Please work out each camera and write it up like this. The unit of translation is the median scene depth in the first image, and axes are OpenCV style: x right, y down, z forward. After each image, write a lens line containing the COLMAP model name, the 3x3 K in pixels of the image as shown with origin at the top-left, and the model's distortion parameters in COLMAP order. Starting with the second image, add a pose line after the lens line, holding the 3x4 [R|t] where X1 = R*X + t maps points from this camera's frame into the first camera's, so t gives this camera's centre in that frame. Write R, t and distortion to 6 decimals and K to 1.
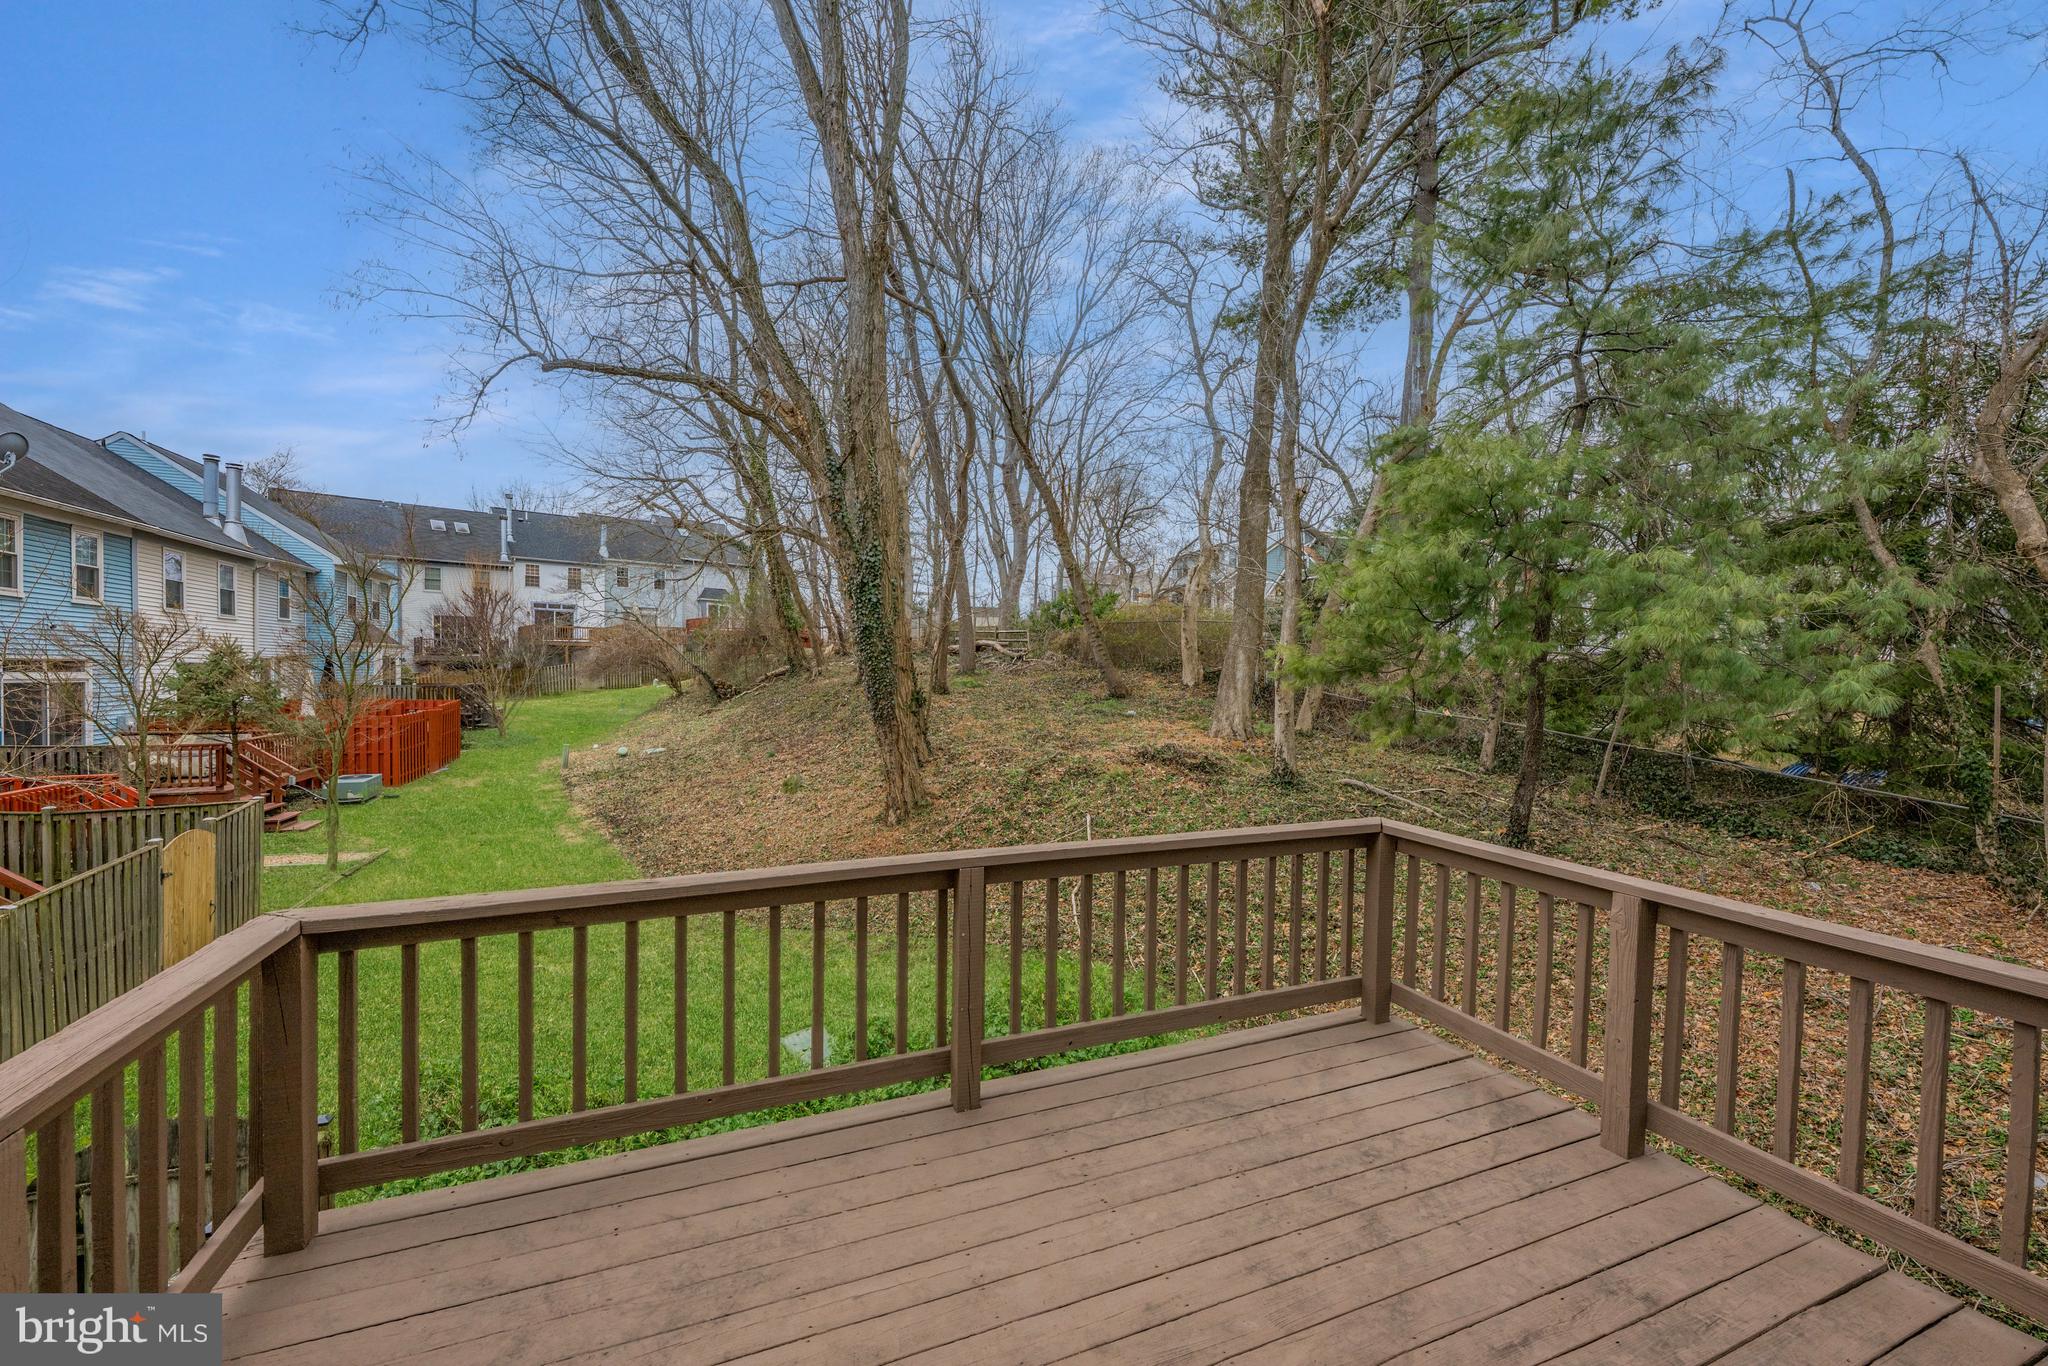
lens RADIAL K [[830.8, 0, 1035.9], [0, 830.8, 694.4], [0, 0, 1]] dist [0.004569, -0.000067]
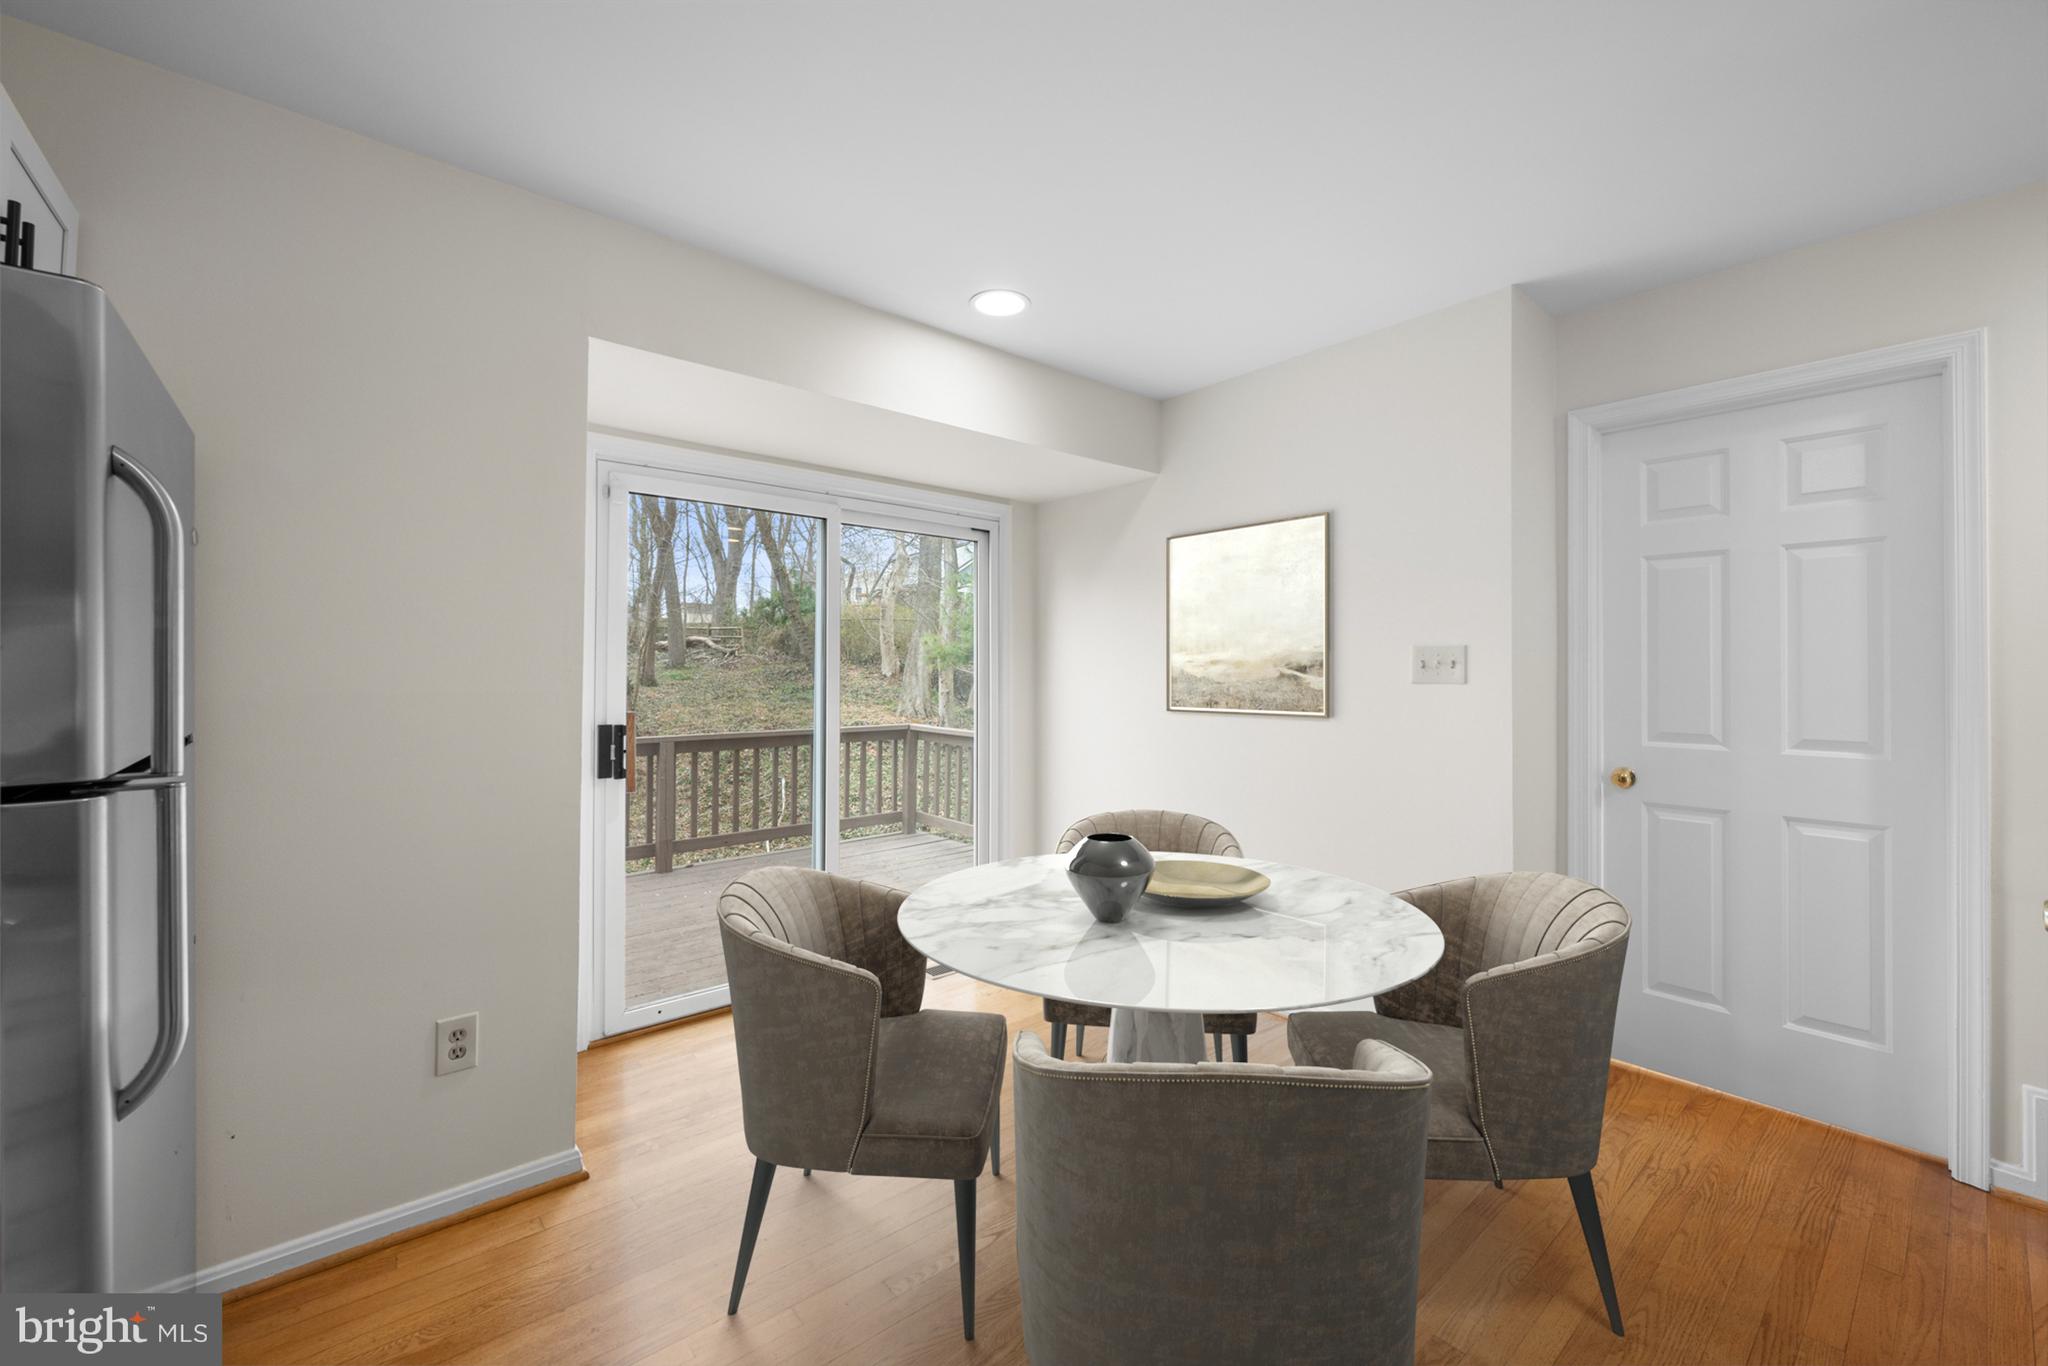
lens RADIAL K [[830.8, 0, 1026.8], [0, 830.8, 664.6], [0, 0, 1]] dist [0.004569, -0.000067]
pose [[0.951192, -0.002675, 0.308587, 0.012441], [0.013753, 0.999336, -0.033729, 0.011942], [-0.308292, 0.036327, 0.950598, -0.111475]]
